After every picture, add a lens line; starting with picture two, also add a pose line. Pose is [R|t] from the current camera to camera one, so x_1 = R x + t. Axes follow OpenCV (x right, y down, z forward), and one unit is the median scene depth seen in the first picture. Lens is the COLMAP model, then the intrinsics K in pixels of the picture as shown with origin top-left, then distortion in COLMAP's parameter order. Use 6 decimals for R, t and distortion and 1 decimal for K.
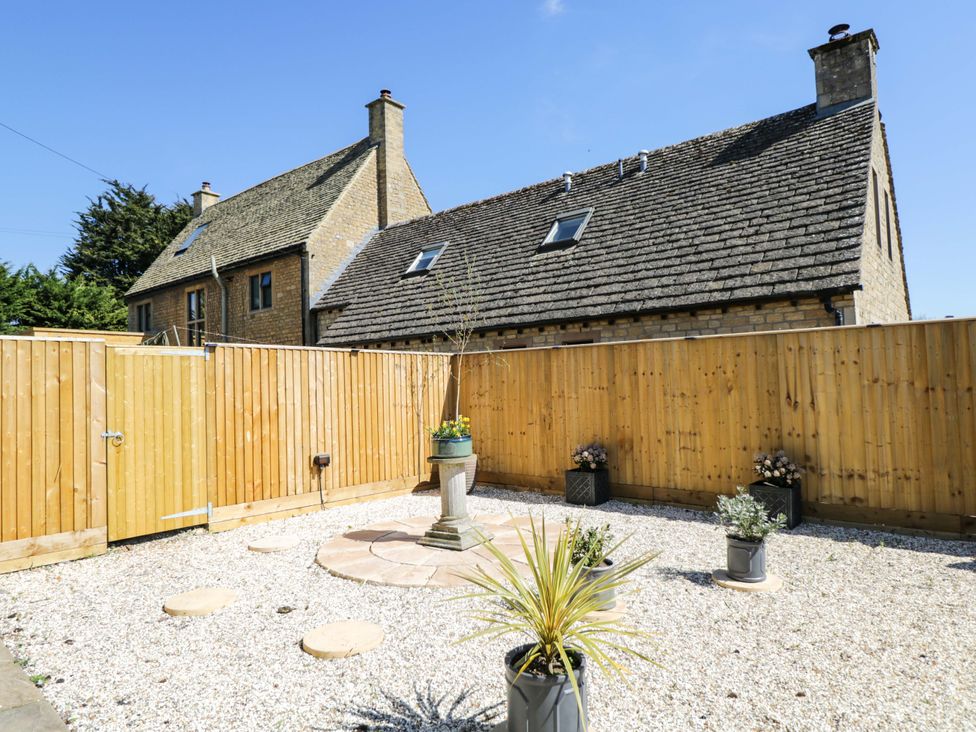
lens RADIAL K [[617.2, 0, 481.6], [0, 617.2, 360.0], [0, 0, 1]] dist [-0.005511, -0.001003]
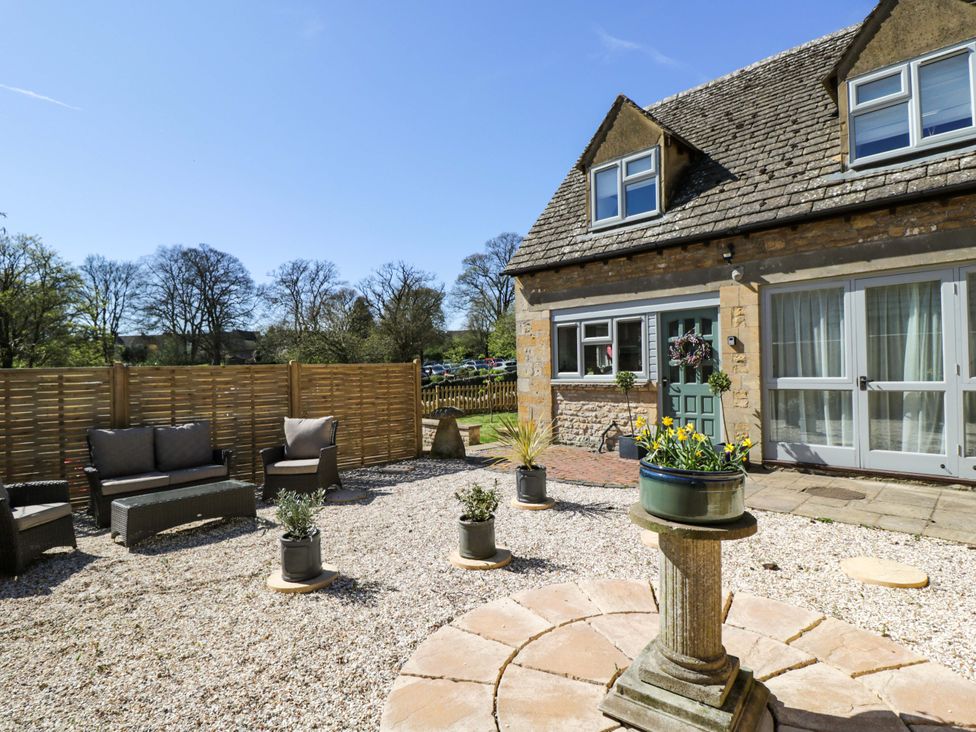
lens RADIAL K [[508.0, 0, 481.1], [0, 508.0, 370.4], [0, 0, 1]] dist [-0.005491, -0.009286]
pose [[-0.997167, 0.053531, 0.052847, 0.059184], [0.051019, 0.997553, -0.047795, 0.054523], [-0.055276, -0.044963, -0.997458, 1.082077]]
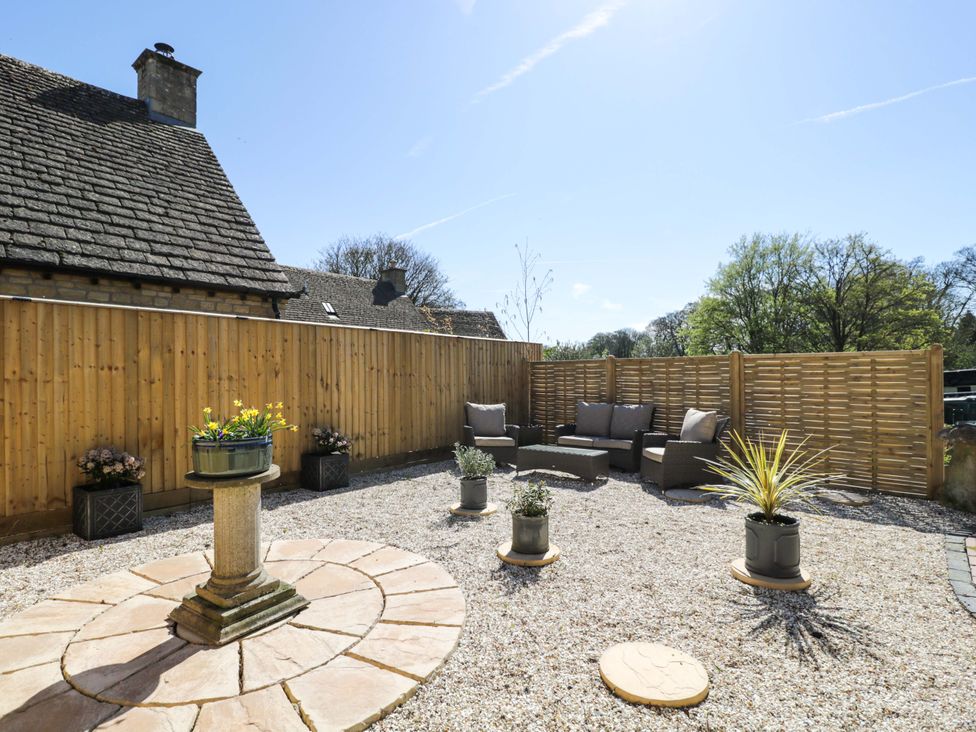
lens RADIAL K [[508.0, 0, 485.5], [0, 508.0, 370.3], [0, 0, 1]] dist [-0.005491, -0.009286]
pose [[-0.027732, 0.032125, 0.999099, -0.425246], [-0.038848, 0.998694, -0.033190, 0.053763], [-0.998860, -0.039734, -0.026448, 0.618482]]
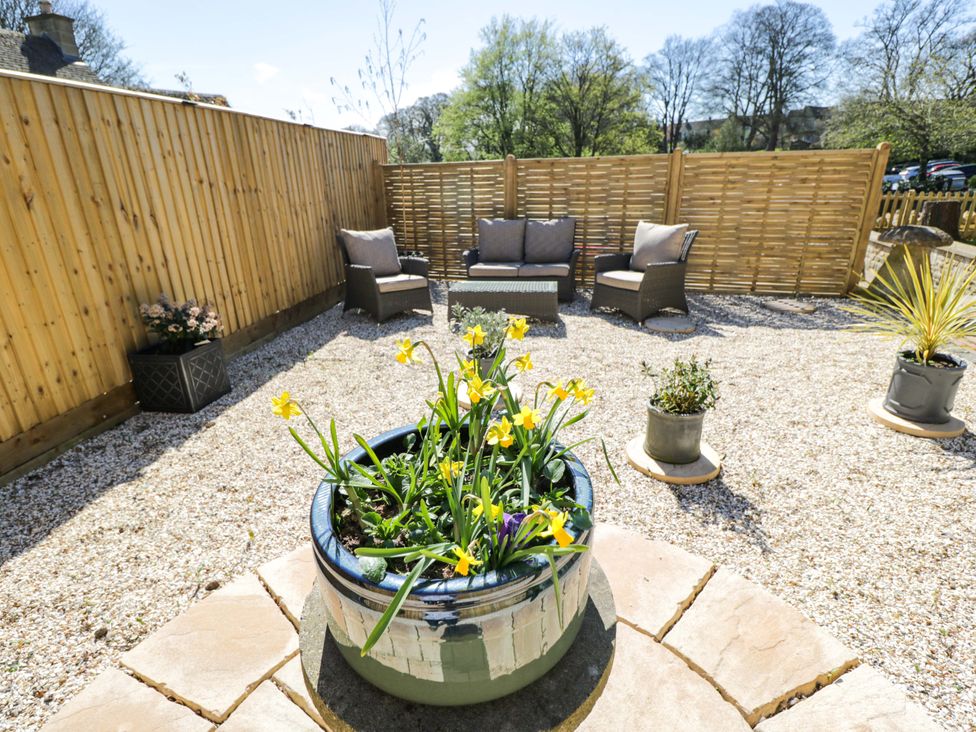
lens RADIAL K [[508.0, 0, 482.9], [0, 508.0, 369.8], [0, 0, 1]] dist [-0.005491, -0.009286]
pose [[-0.505901, -0.274276, 0.817824, -0.114287], [-0.000056, 0.948112, 0.317936, 0.046276], [-0.862591, 0.160799, -0.479666, 0.833007]]
